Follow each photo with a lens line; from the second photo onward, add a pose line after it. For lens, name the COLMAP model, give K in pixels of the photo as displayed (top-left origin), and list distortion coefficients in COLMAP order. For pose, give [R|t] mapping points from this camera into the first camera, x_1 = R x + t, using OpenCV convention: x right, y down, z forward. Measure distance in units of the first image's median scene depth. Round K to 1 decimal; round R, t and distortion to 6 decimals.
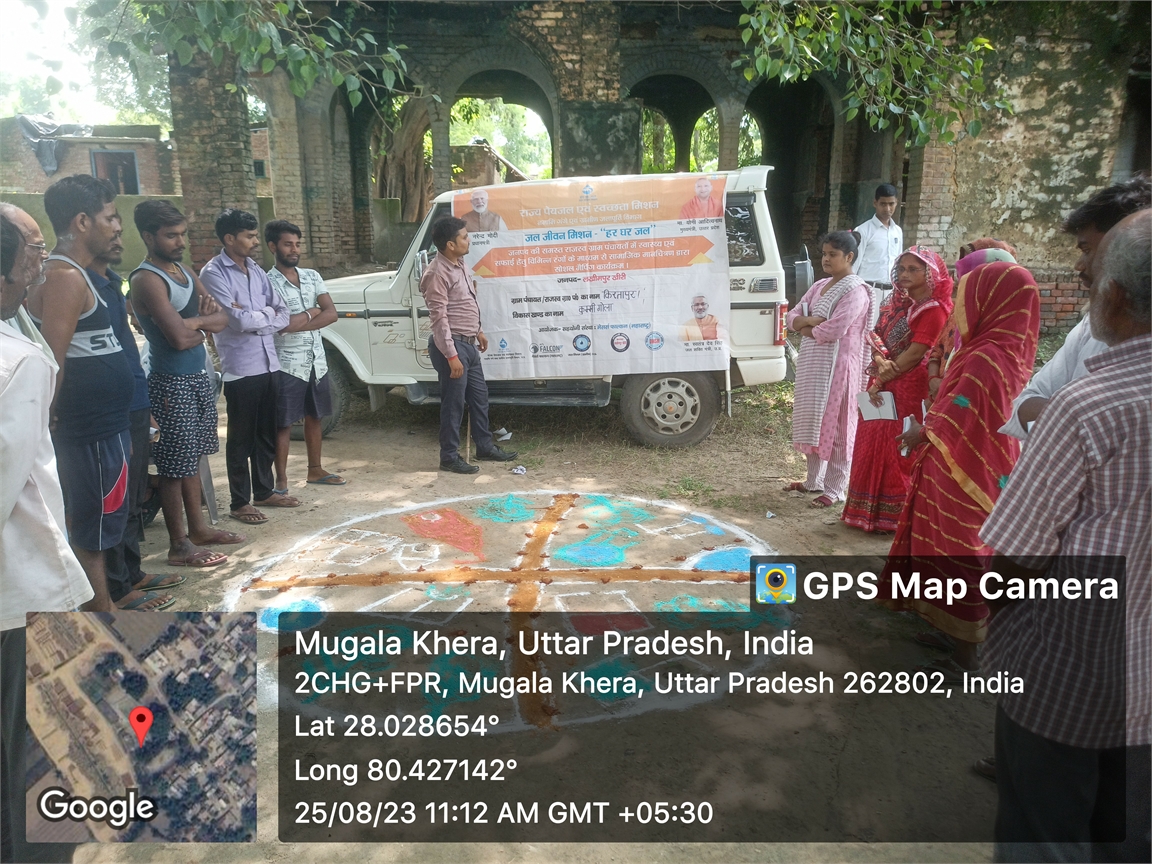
lens RADIAL K [[862.9, 0, 576.0], [0, 862.9, 432.0], [0, 0, 1]] dist [0.023356, -0.036206]
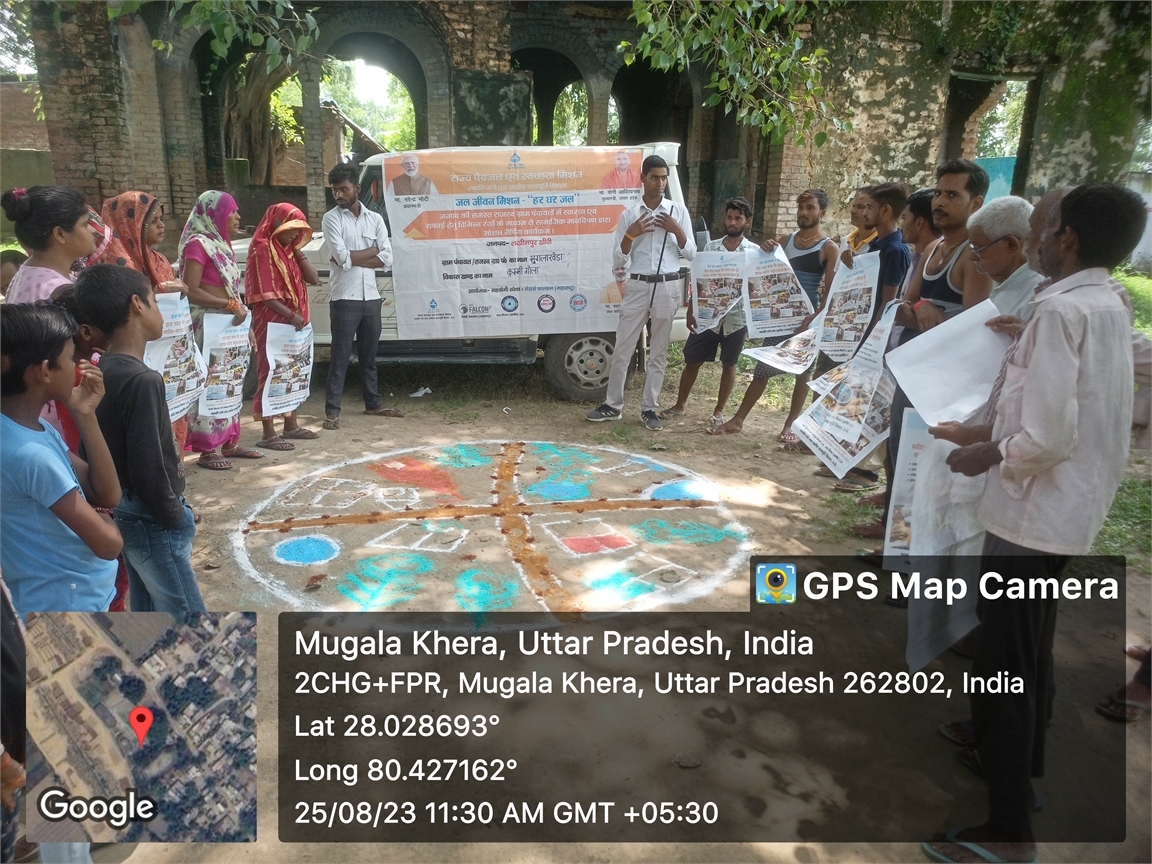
lens RADIAL K [[863.4, 0, 576.0], [0, 863.4, 432.0], [0, 0, 1]] dist [0.024411, -0.037017]
pose [[0.980565, -0.024575, 0.194650, -0.123896], [0.018684, 0.999312, 0.032045, 0.021657], [-0.195304, -0.027786, 0.980349, -0.060668]]
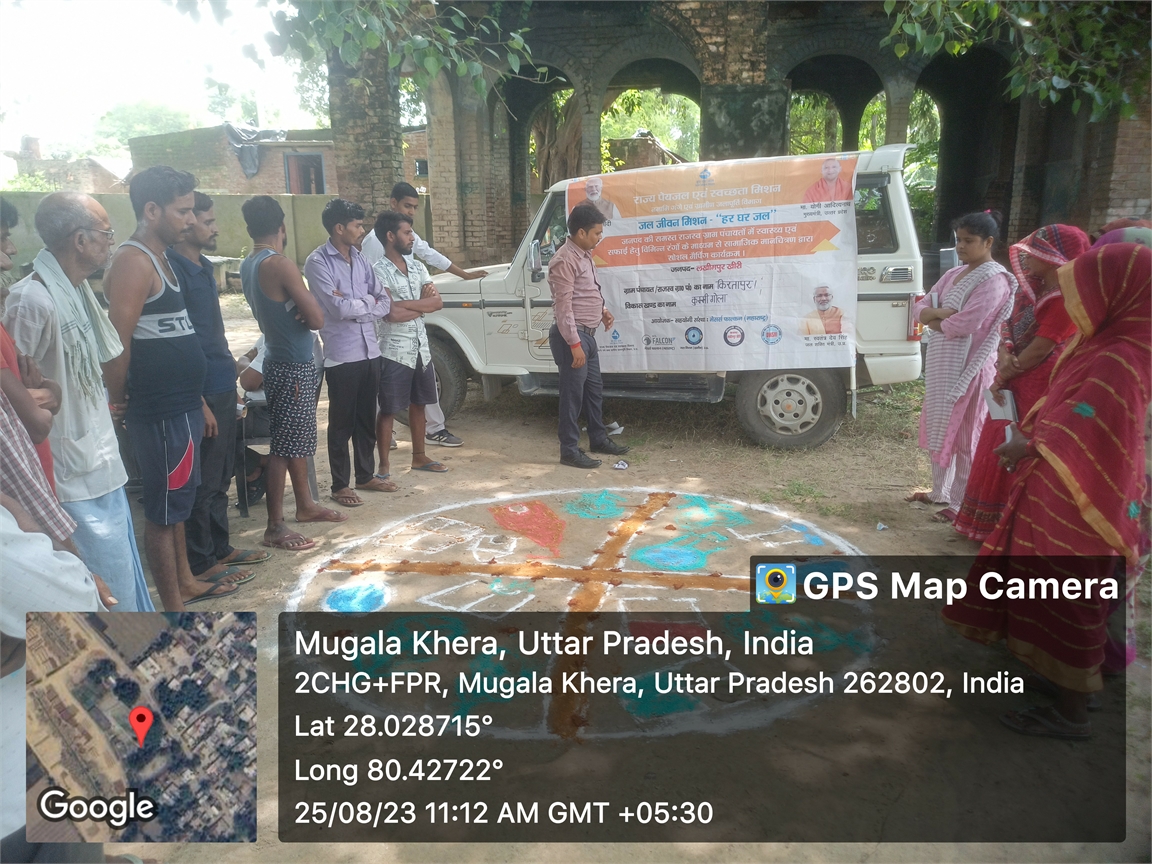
lens RADIAL K [[863.4, 0, 576.0], [0, 863.4, 432.0], [0, 0, 1]] dist [0.024411, -0.037017]
pose [[0.979507, 0.035411, -0.198273, 0.070947], [-0.034491, 0.999372, 0.008093, 0.000179], [0.198435, -0.001089, 0.980113, 0.037249]]
